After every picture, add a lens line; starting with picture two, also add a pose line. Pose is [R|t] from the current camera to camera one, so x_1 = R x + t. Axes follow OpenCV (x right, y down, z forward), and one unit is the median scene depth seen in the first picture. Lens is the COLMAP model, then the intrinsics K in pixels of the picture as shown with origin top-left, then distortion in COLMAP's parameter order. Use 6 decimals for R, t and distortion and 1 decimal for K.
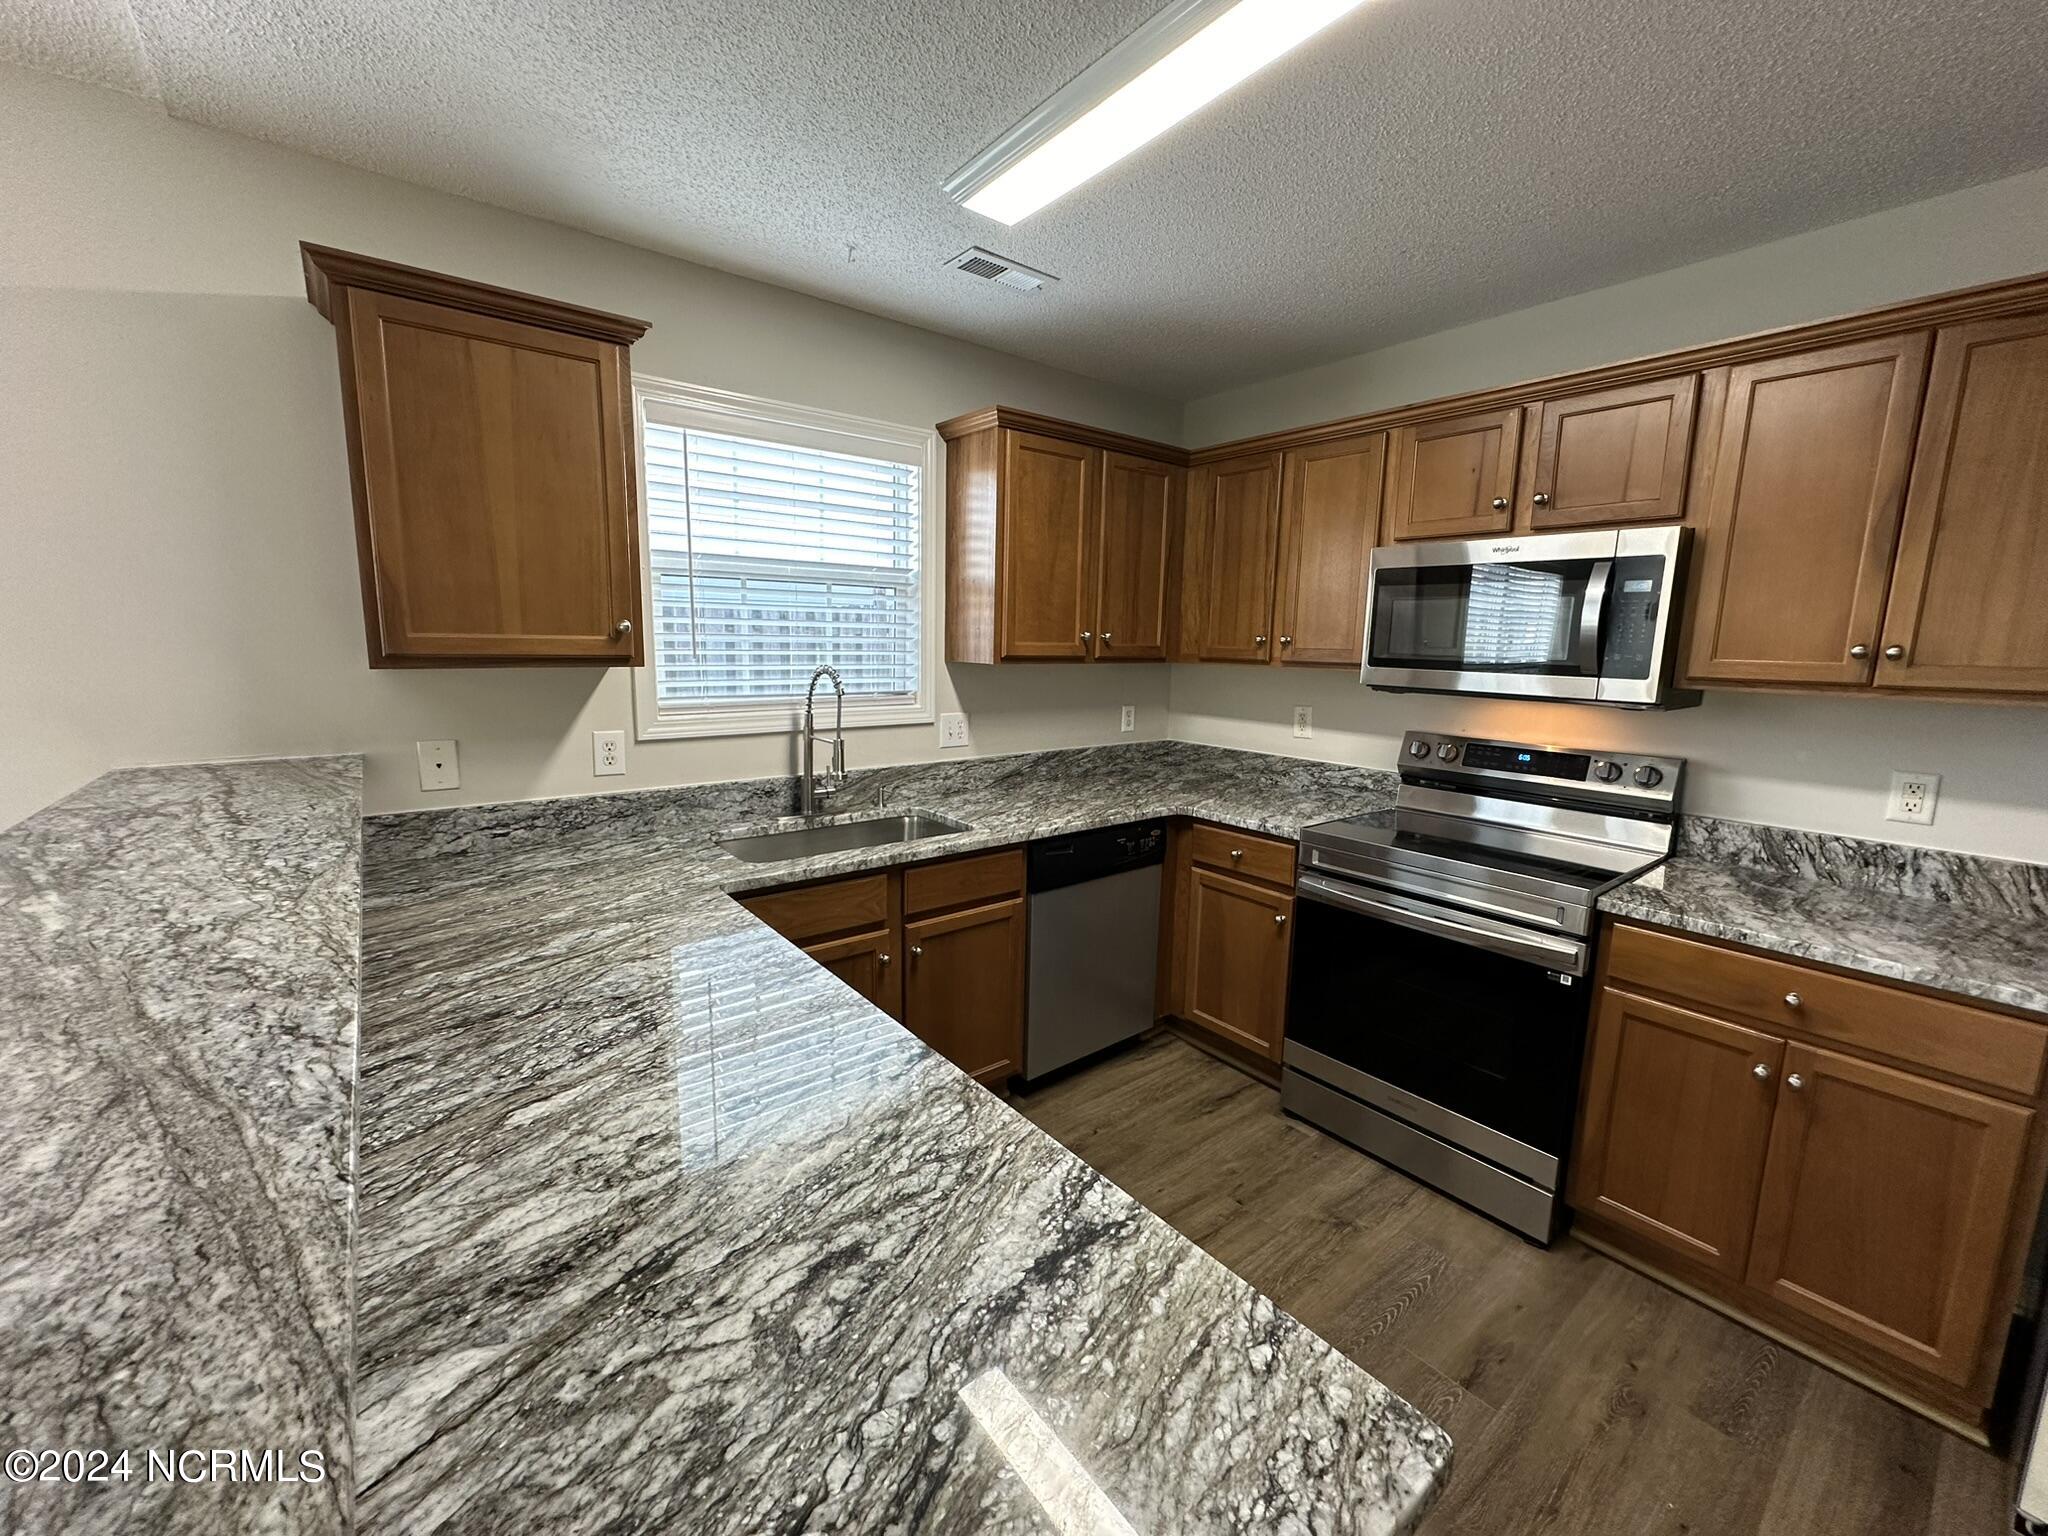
lens RADIAL K [[815.7, 0, 1024.8], [0, 815.7, 765.6], [0, 0, 1]] dist [-0.002507, -0.000102]
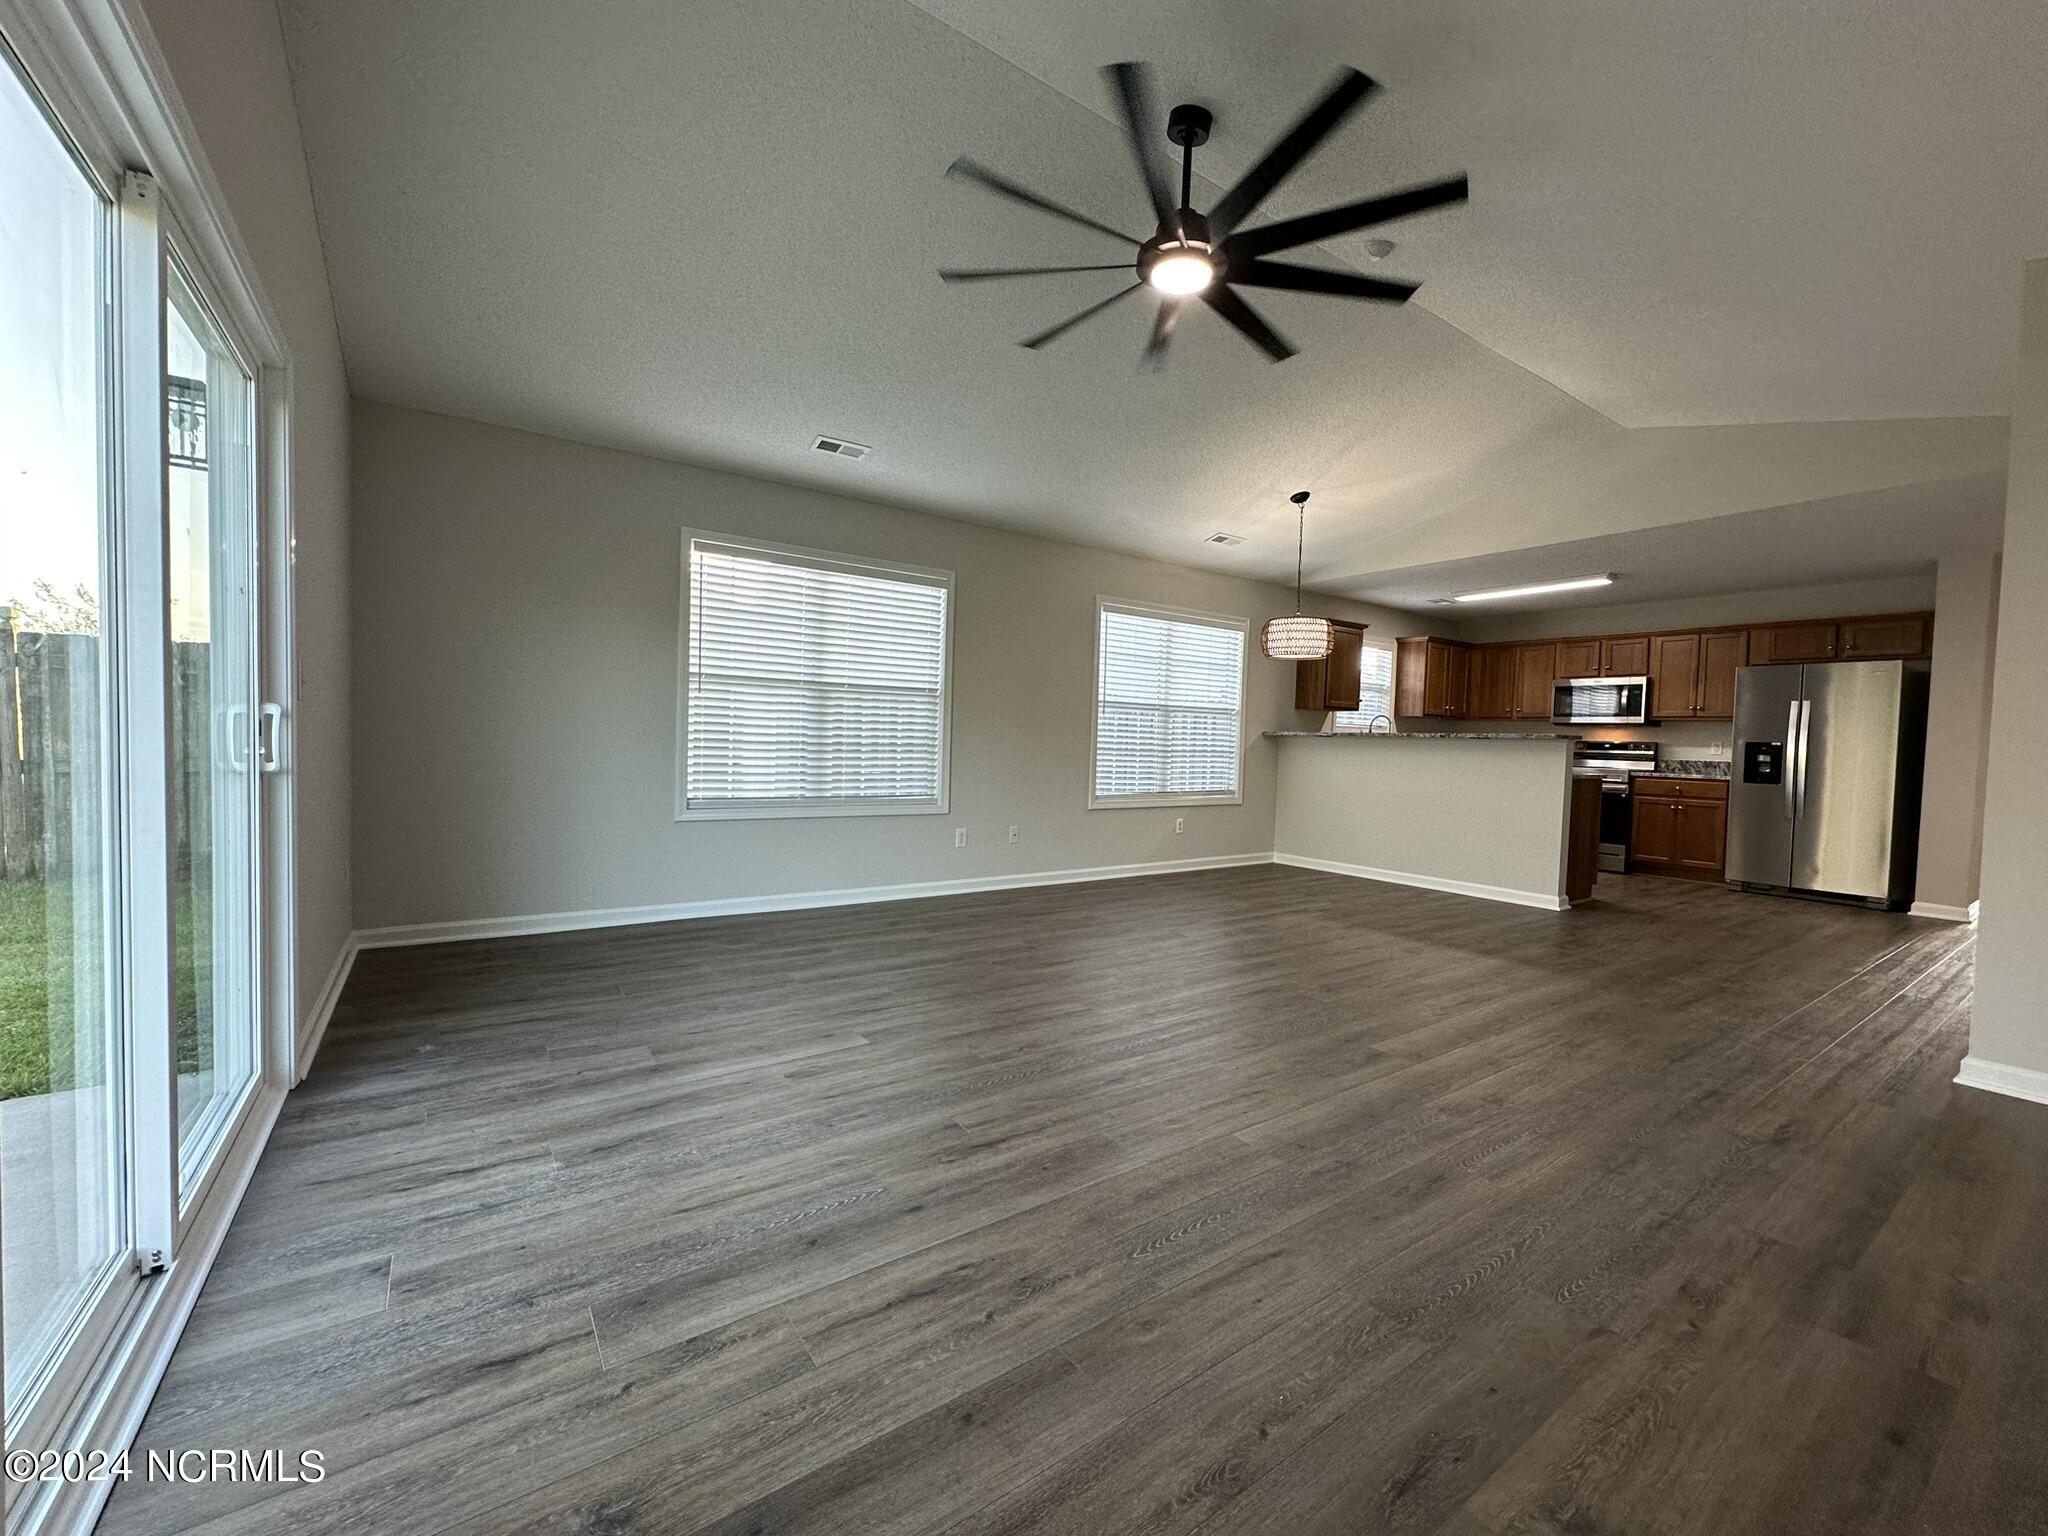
lens RADIAL K [[815.7, 0, 1024.8], [0, 815.7, 765.6], [0, 0, 1]] dist [-0.002507, -0.000102]
pose [[0.997890, 0.012247, -0.063763, -1.467852], [-0.020113, 0.992050, -0.124228, 0.515558], [0.061735, 0.125248, 0.990203, -2.300967]]
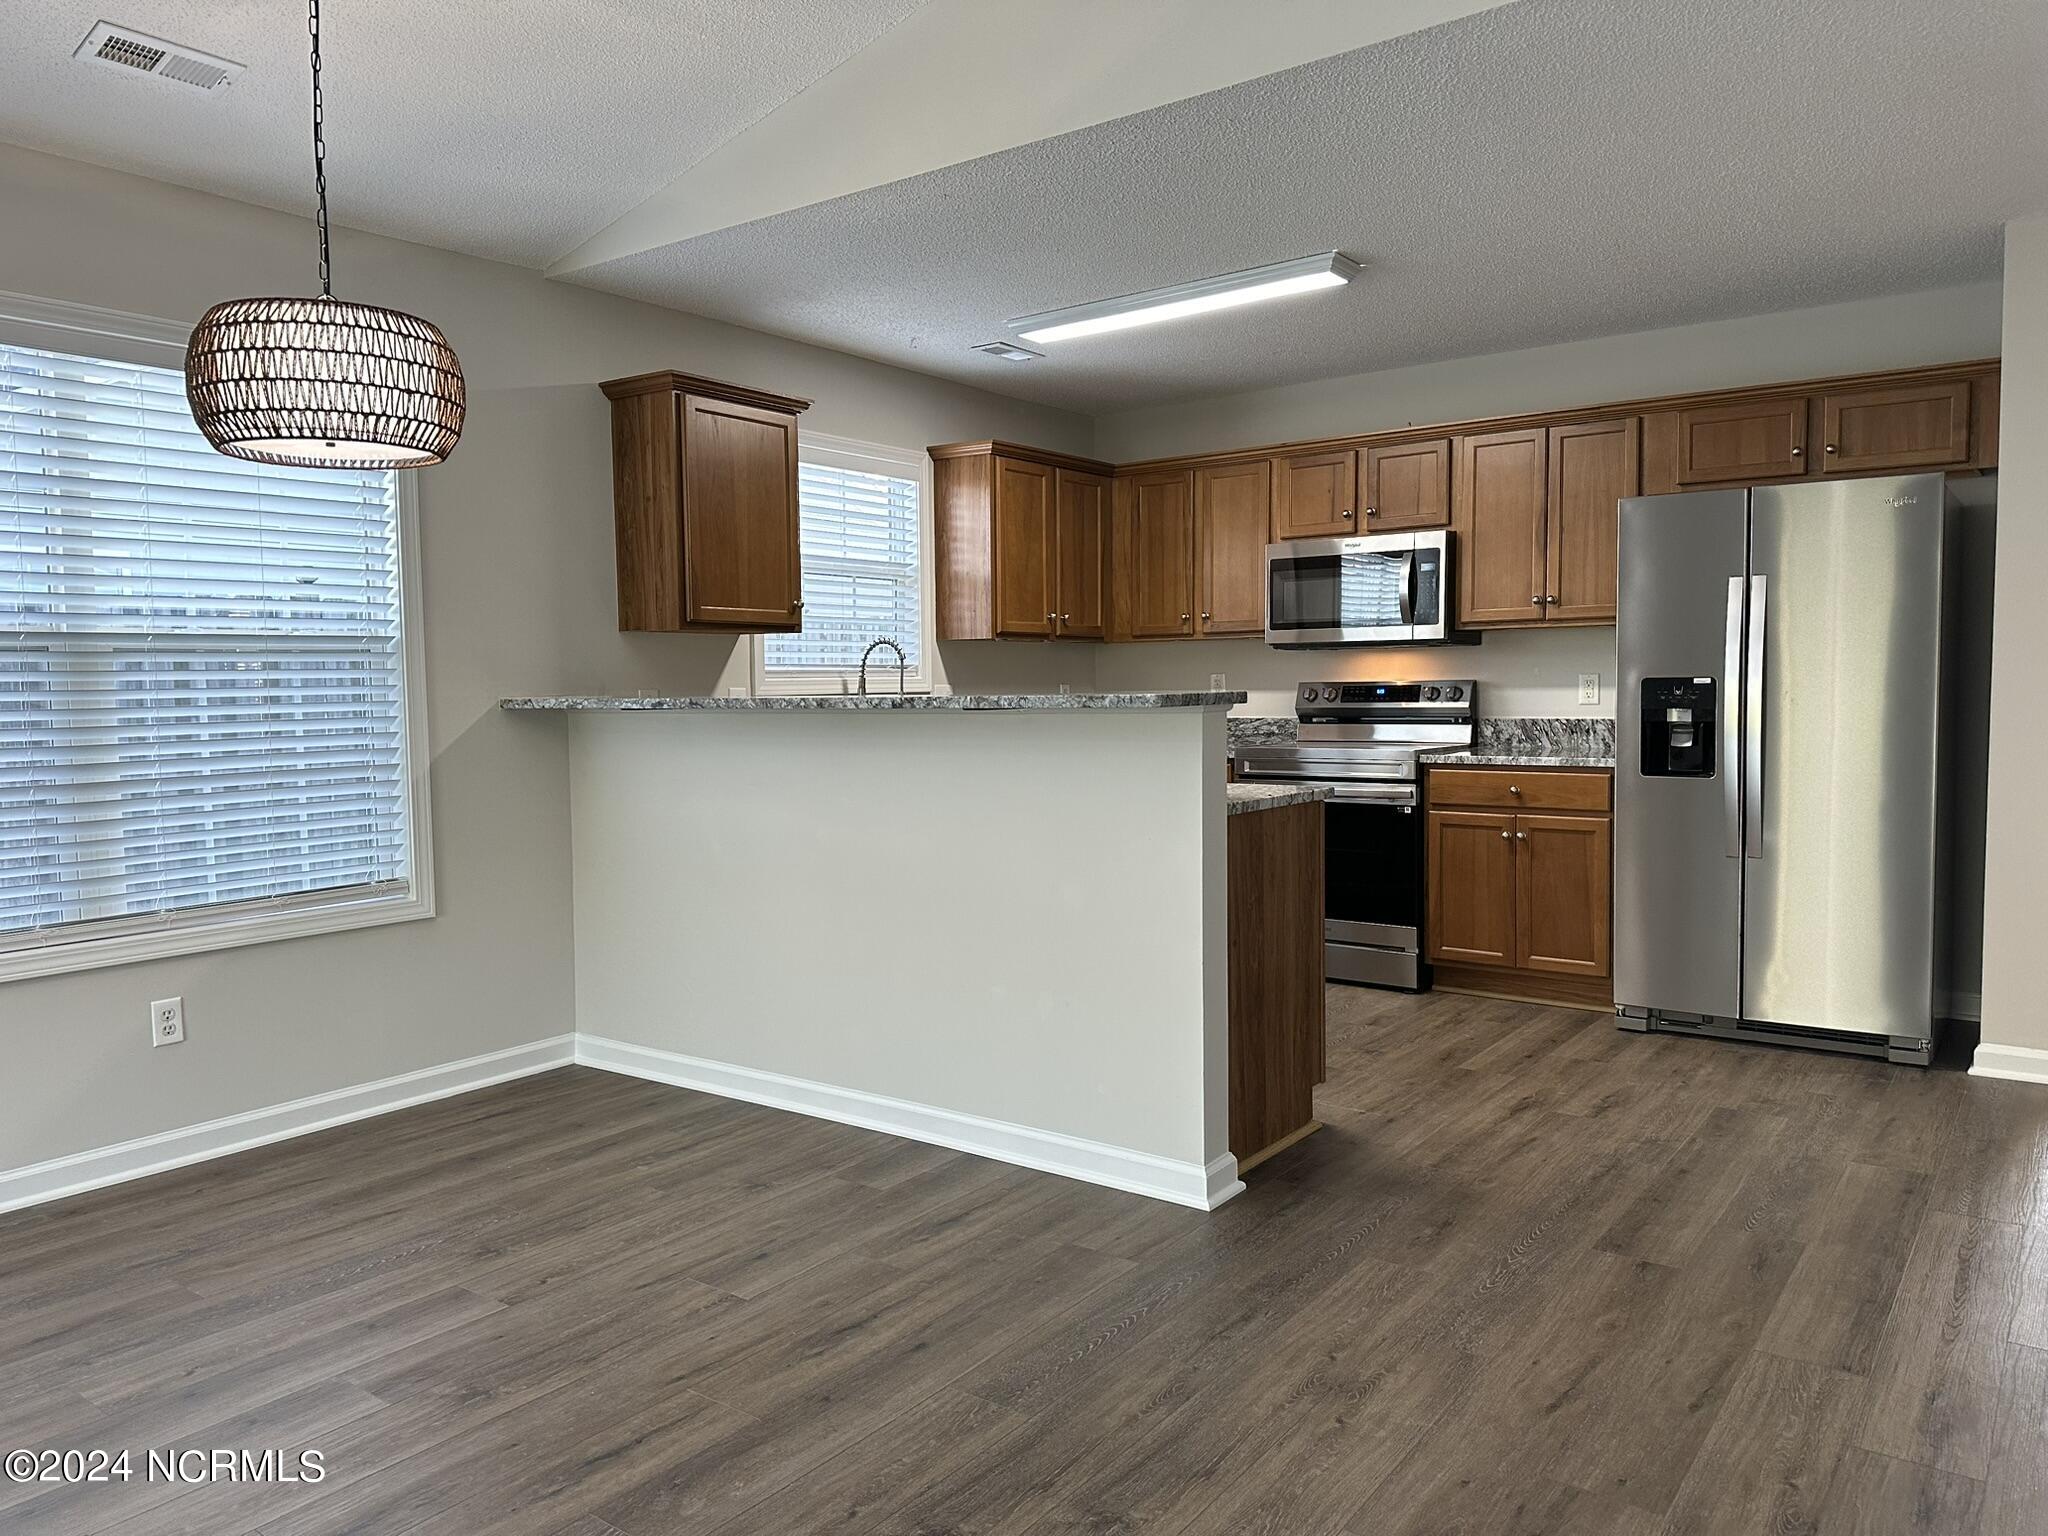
lens RADIAL K [[1428.2, 0, 1024.0], [0, 1428.2, 768.0], [0, 0, 1]] dist [0.112766, -0.166693]
pose [[0.965969, -0.047520, 0.254255, -0.618726], [0.071583, 0.993700, -0.086237, 0.294998], [-0.248555, 0.101502, 0.963285, -1.224843]]
